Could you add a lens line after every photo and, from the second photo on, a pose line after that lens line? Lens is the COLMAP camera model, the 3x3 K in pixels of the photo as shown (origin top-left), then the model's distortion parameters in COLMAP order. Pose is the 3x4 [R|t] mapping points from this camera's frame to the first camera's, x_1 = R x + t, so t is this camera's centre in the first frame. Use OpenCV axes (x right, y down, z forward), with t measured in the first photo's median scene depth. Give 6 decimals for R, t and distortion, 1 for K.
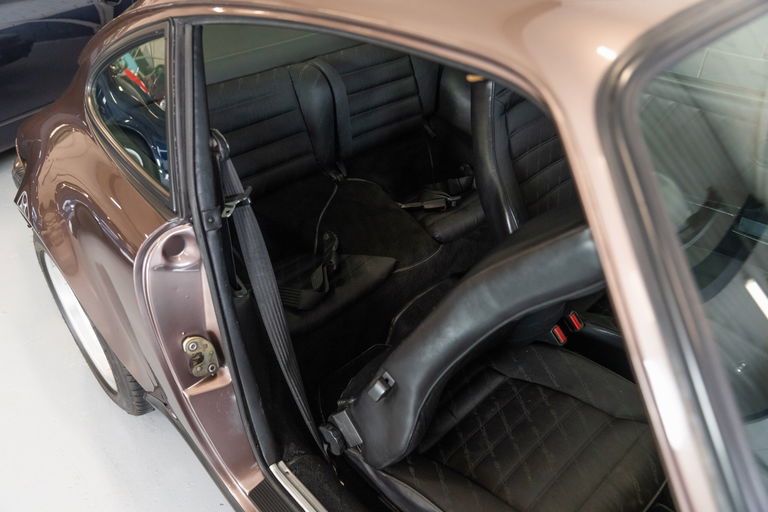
lens RADIAL K [[575.0, 0, 379.9], [0, 575.0, 258.7], [0, 0, 1]] dist [-0.022993, 0.003291]
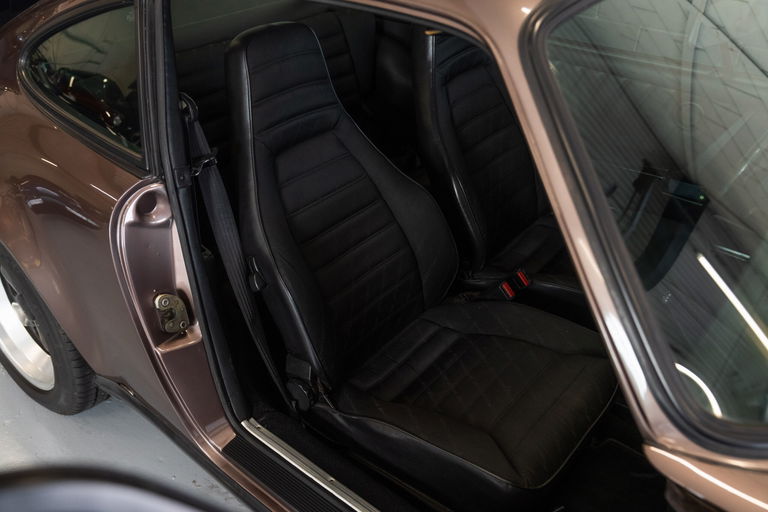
lens RADIAL K [[698.3, 0, 389.3], [0, 698.3, 255.1], [0, 0, 1]] dist [-0.014557, 0.018527]
pose [[0.989585, -0.044591, 0.136866, -0.088975], [0.050789, 0.997820, -0.042129, 0.132039], [-0.134689, 0.048642, 0.989693, -0.280435]]
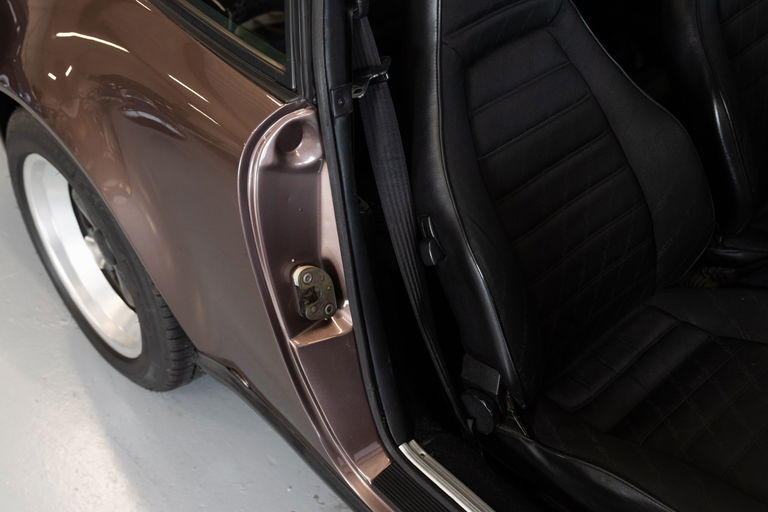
lens RADIAL K [[912.7, 0, 382.7], [0, 912.7, 263.1], [0, 0, 1]] dist [0.000073, 0.000000]
pose [[0.999837, 0.009282, -0.015504, -0.198965], [-0.008006, 0.996729, 0.080424, 0.037329], [0.016200, -0.080287, 0.996640, -0.140843]]
